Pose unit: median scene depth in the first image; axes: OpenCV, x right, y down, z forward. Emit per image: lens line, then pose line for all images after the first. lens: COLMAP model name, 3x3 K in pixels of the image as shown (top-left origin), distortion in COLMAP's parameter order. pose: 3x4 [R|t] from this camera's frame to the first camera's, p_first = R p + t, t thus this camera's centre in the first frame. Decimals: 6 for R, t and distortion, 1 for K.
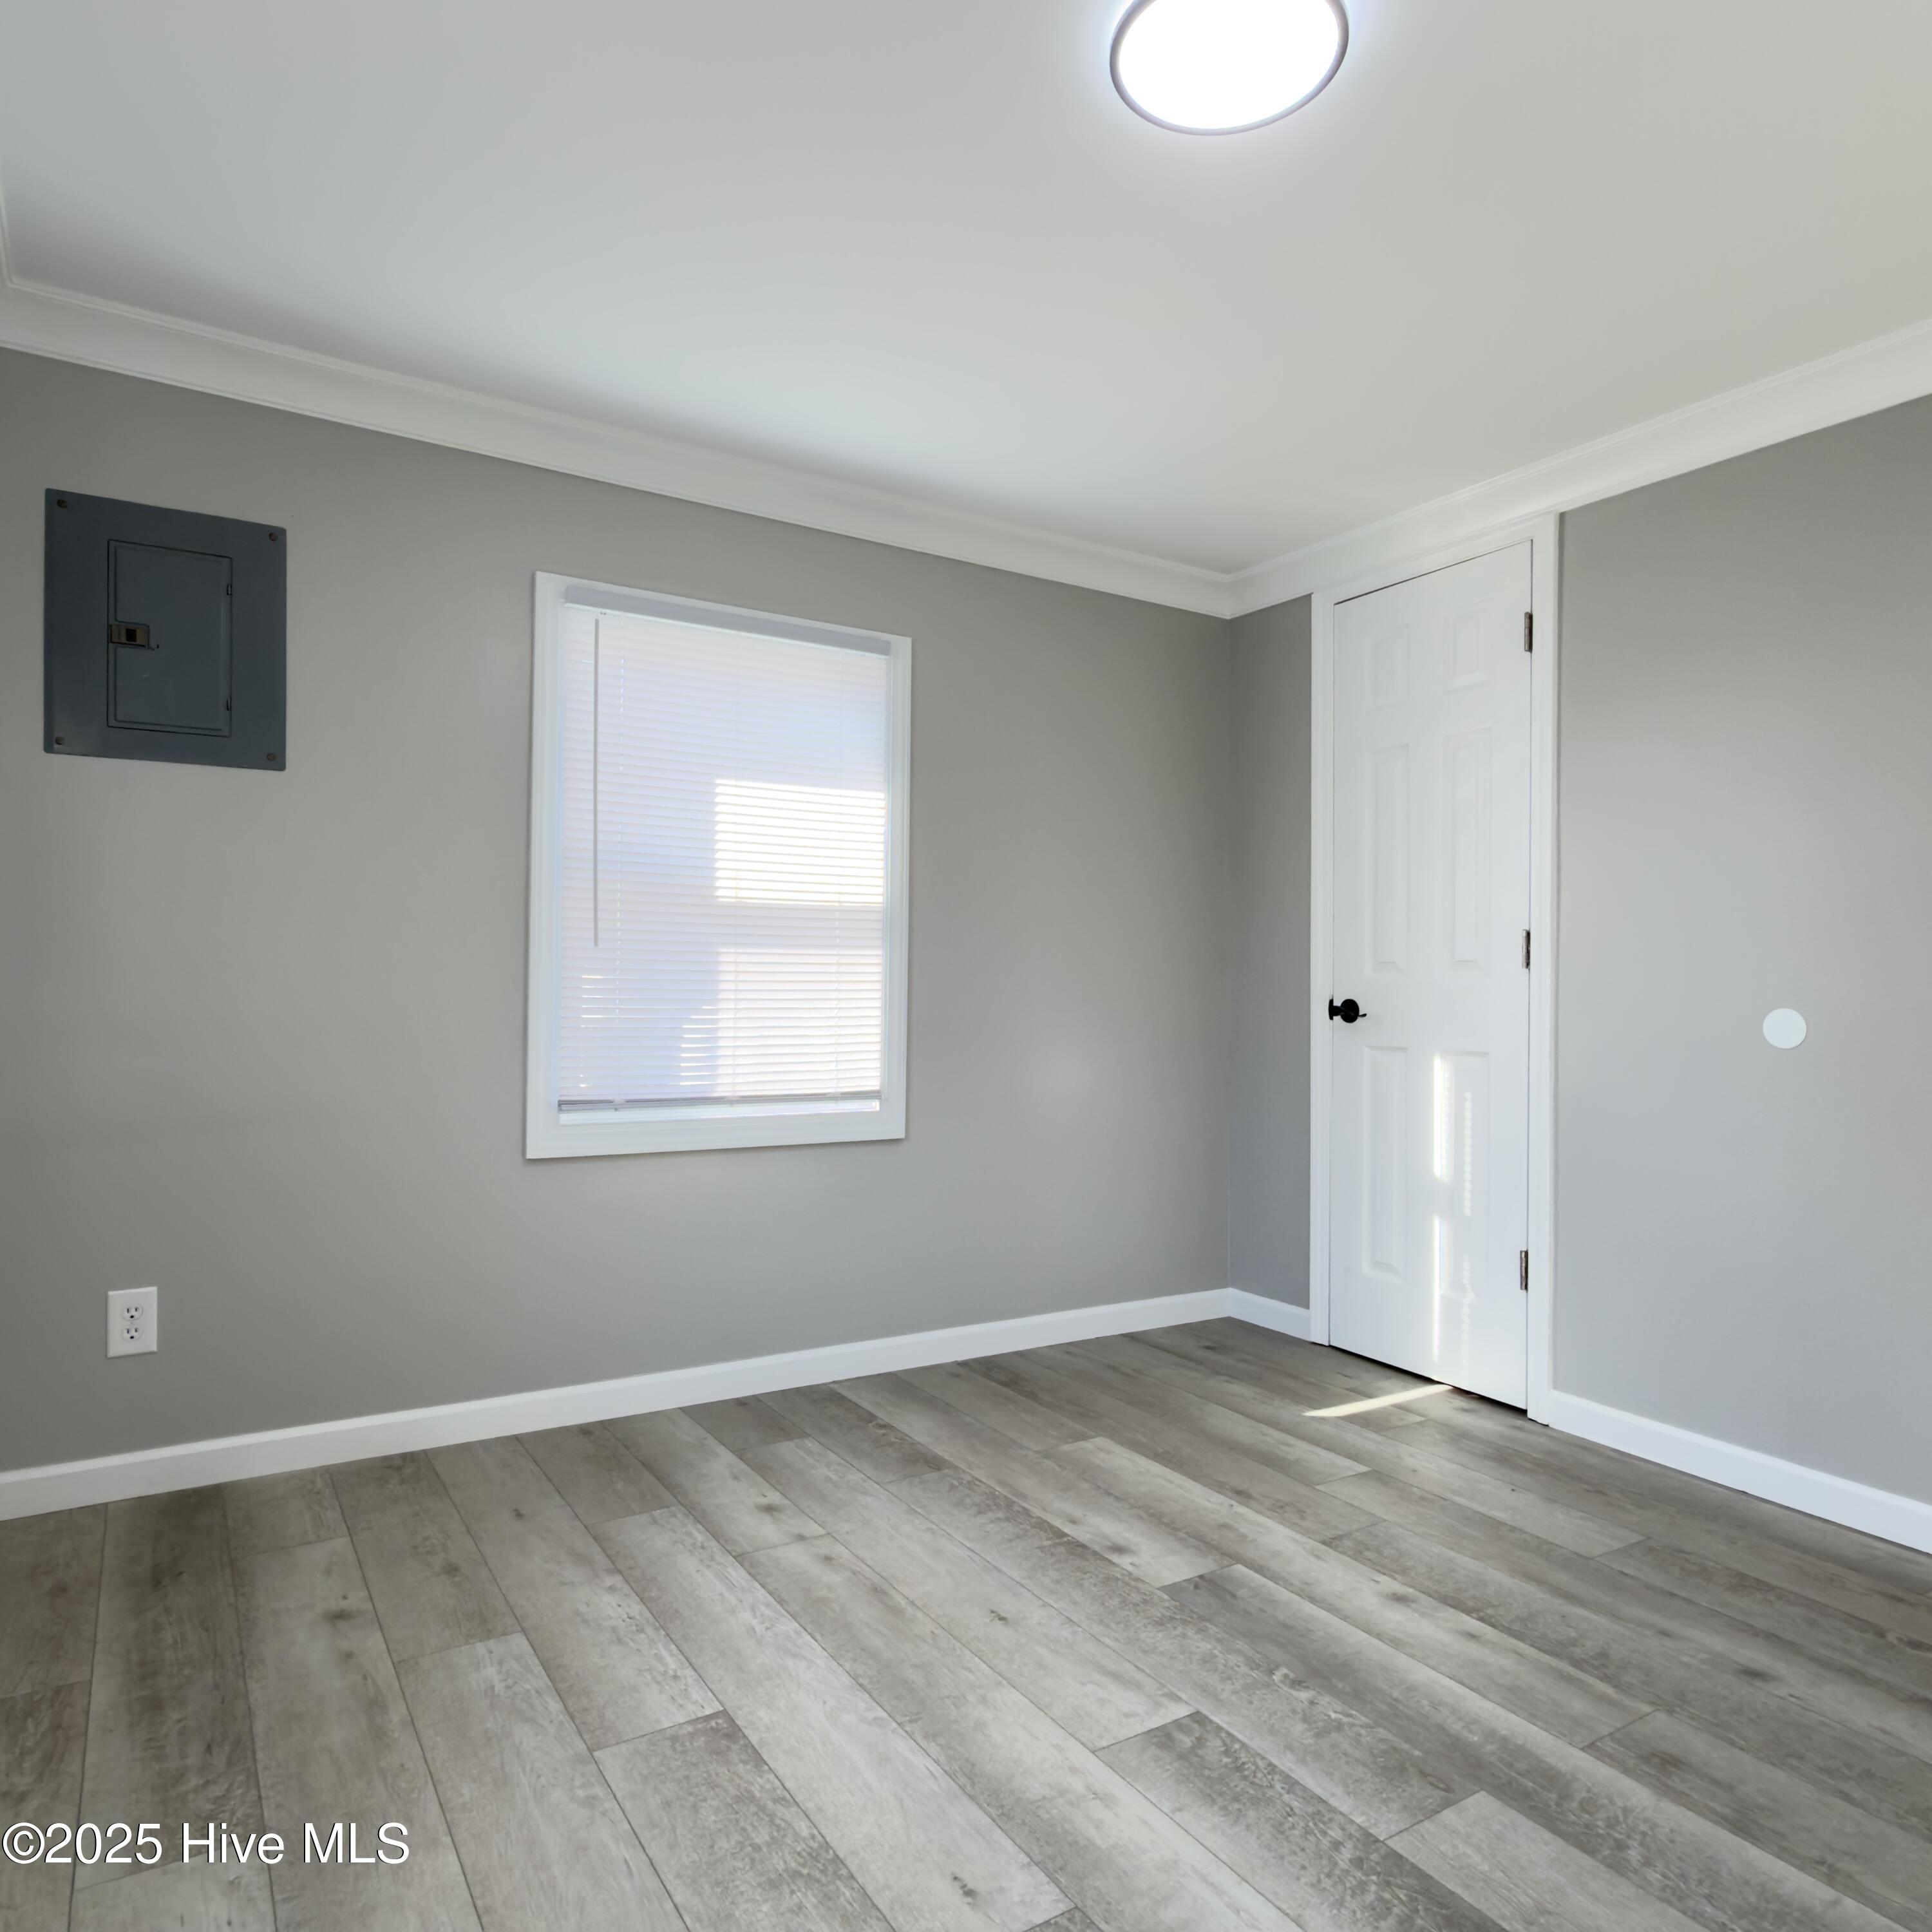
lens RADIAL K [[1276.9, 0, 957.2], [0, 1276.9, 974.4], [0, 0, 1]] dist [0.000826, -0.000178]
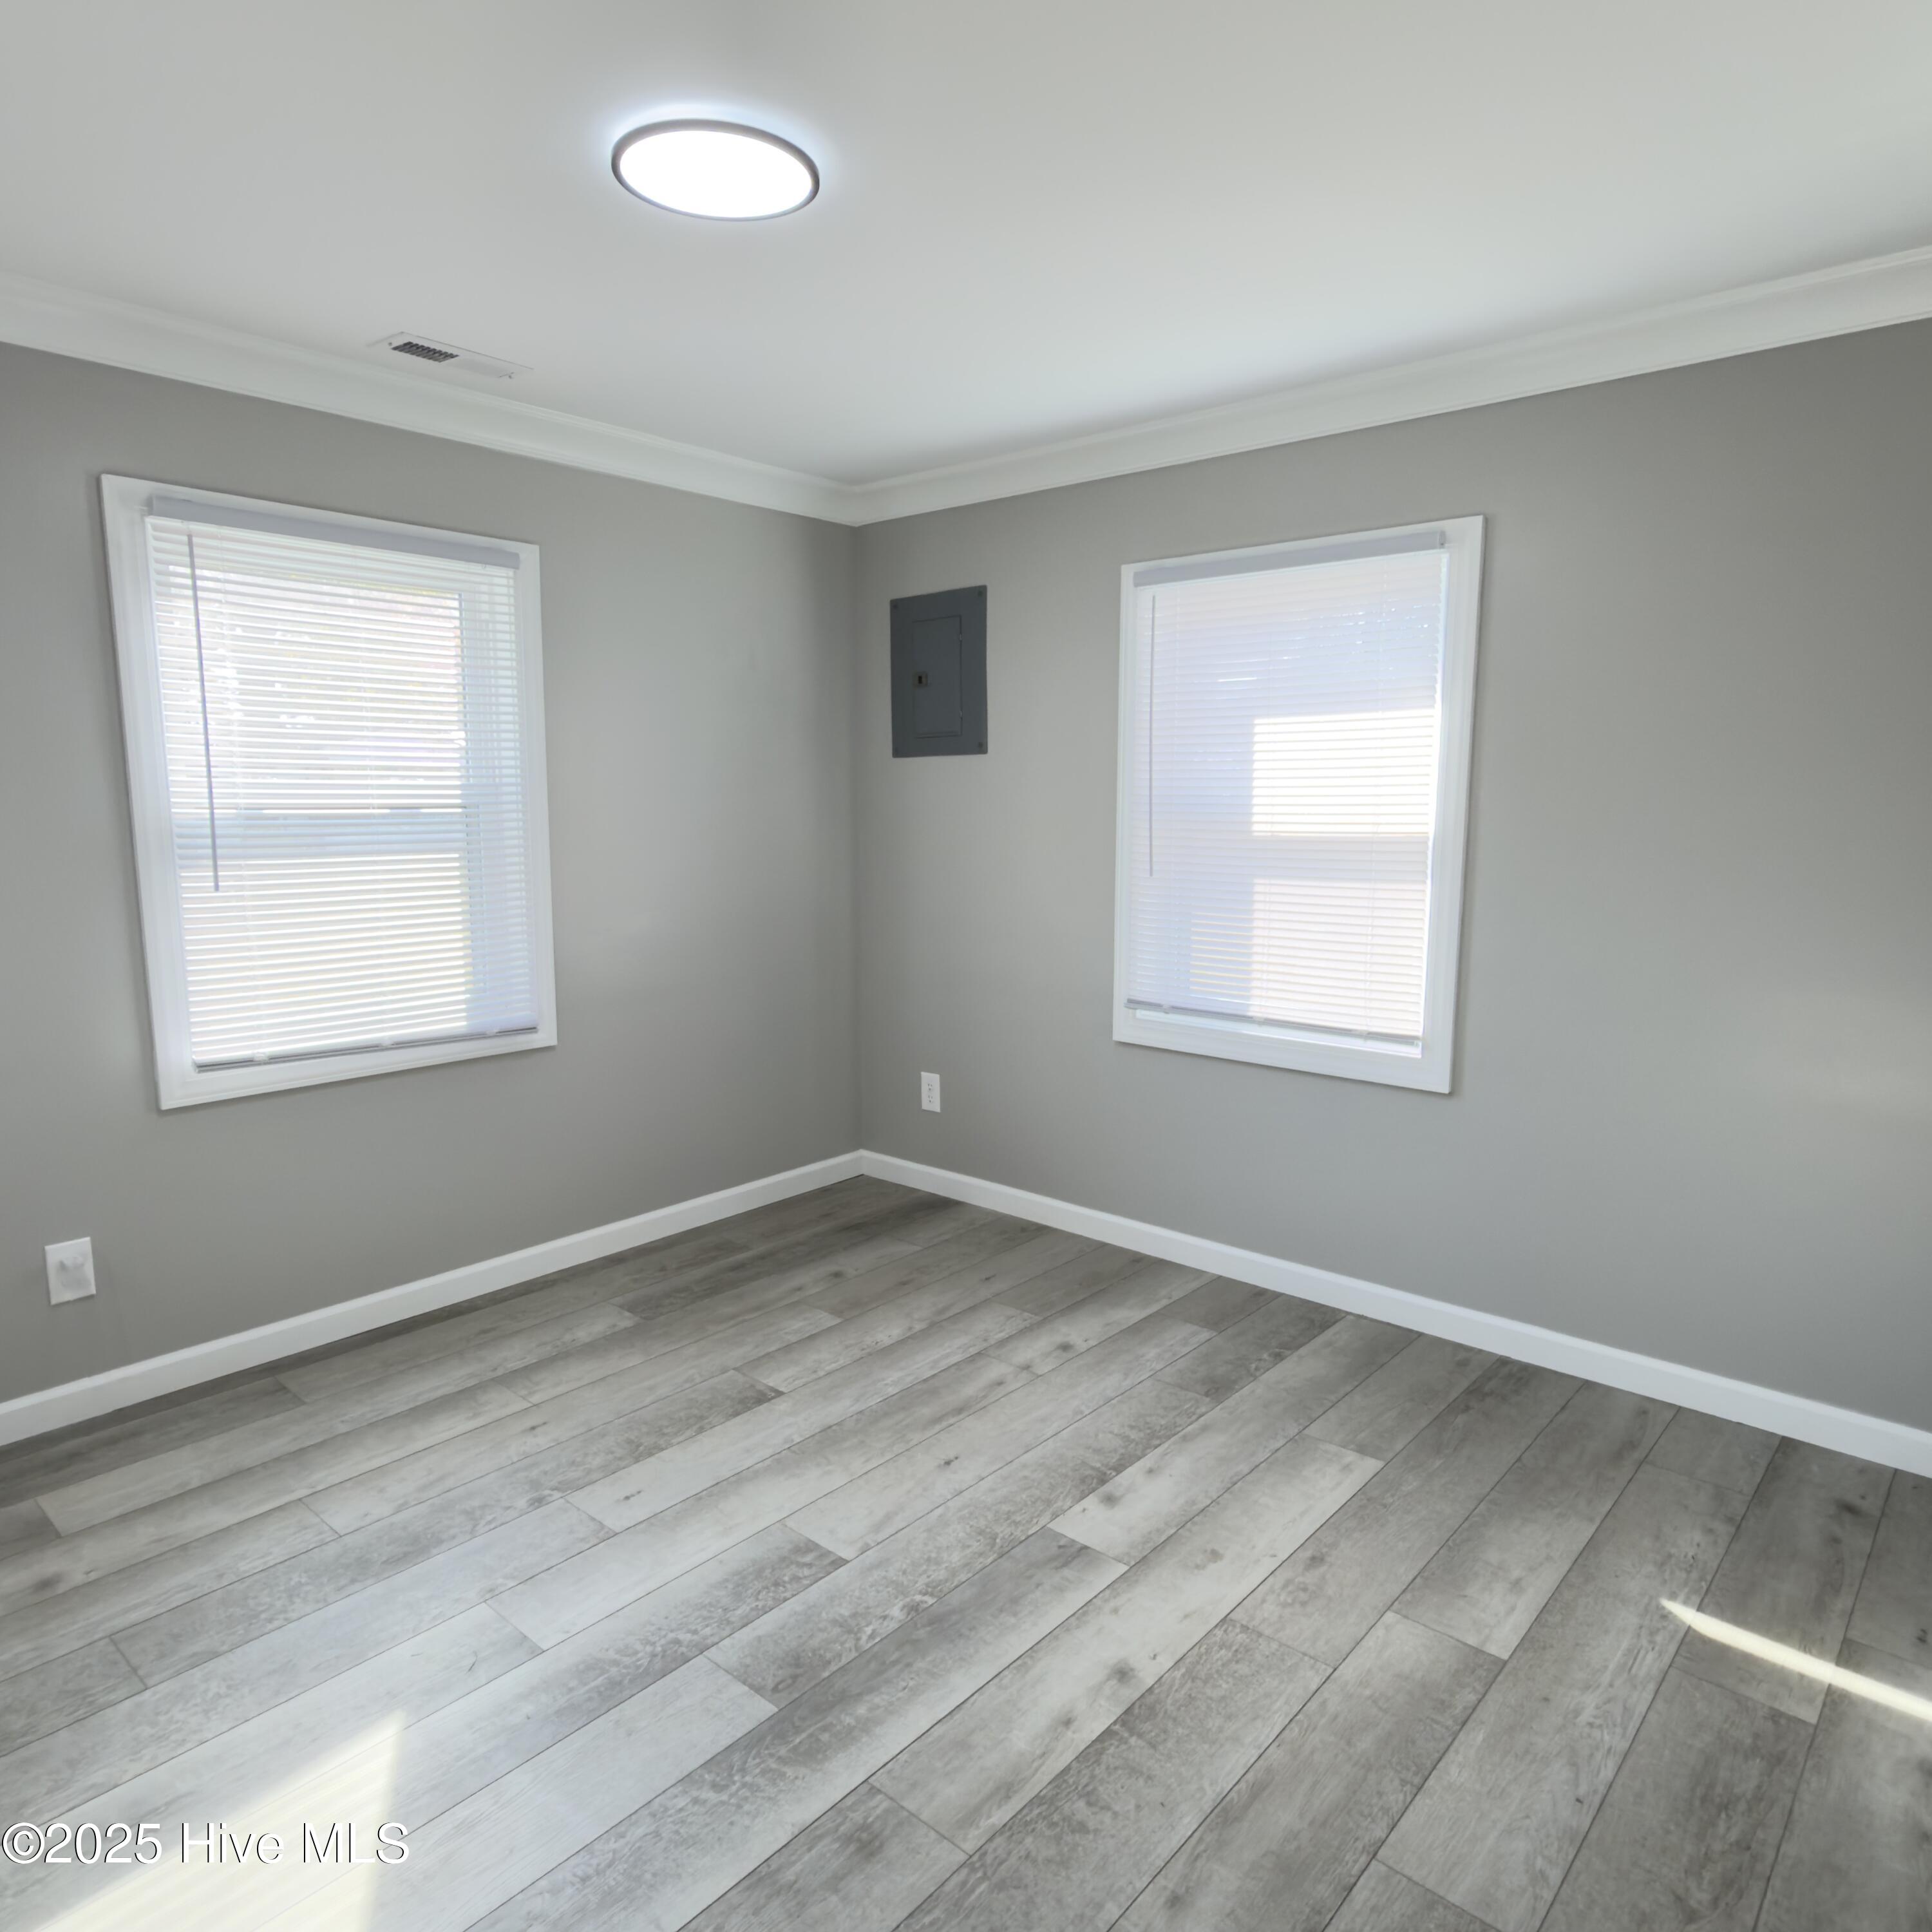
lens RADIAL K [[1276.9, 0, 957.2], [0, 1276.9, 974.4], [0, 0, 1]] dist [0.000826, -0.000178]
pose [[0.288092, 0.124543, -0.949469, 0.944215], [0.014514, 0.990825, 0.134372, -0.109497], [0.957493, -0.052492, 0.283641, 0.554183]]
